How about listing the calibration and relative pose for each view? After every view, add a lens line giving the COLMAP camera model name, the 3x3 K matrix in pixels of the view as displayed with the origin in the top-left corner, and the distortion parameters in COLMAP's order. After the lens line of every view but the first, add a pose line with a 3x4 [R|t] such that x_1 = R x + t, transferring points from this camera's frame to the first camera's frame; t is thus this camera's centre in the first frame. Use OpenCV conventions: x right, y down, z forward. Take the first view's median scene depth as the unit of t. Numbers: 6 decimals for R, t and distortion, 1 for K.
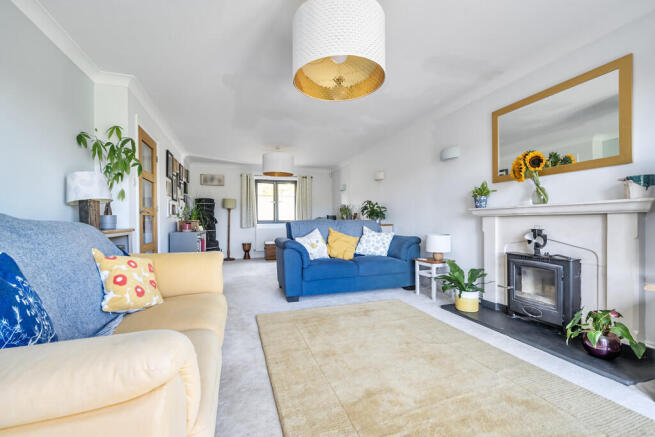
lens RADIAL K [[289.1, 0, 319.3], [0, 289.1, 222.4], [0, 0, 1]] dist [0.000655, 0.000530]
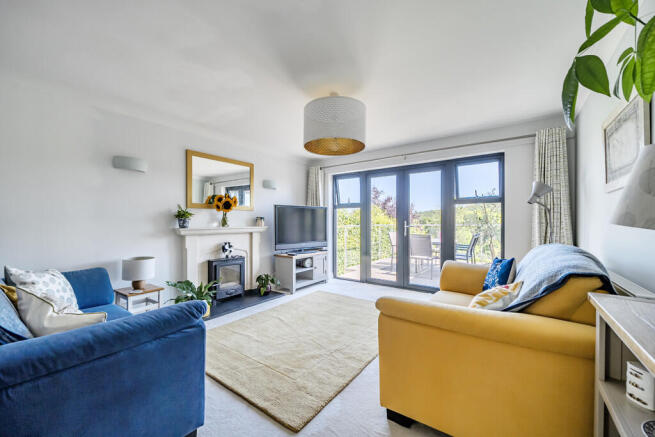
lens RADIAL K [[255.8, 0, 322.7], [0, 255.8, 223.1], [0, 0, 1]] dist [0.000186, -0.000026]
pose [[-0.601509, -0.000526, 0.798866, -0.674873], [0.000181, 1.000000, 0.000794, -0.079794], [-0.798866, 0.000622, -0.601508, 1.330608]]
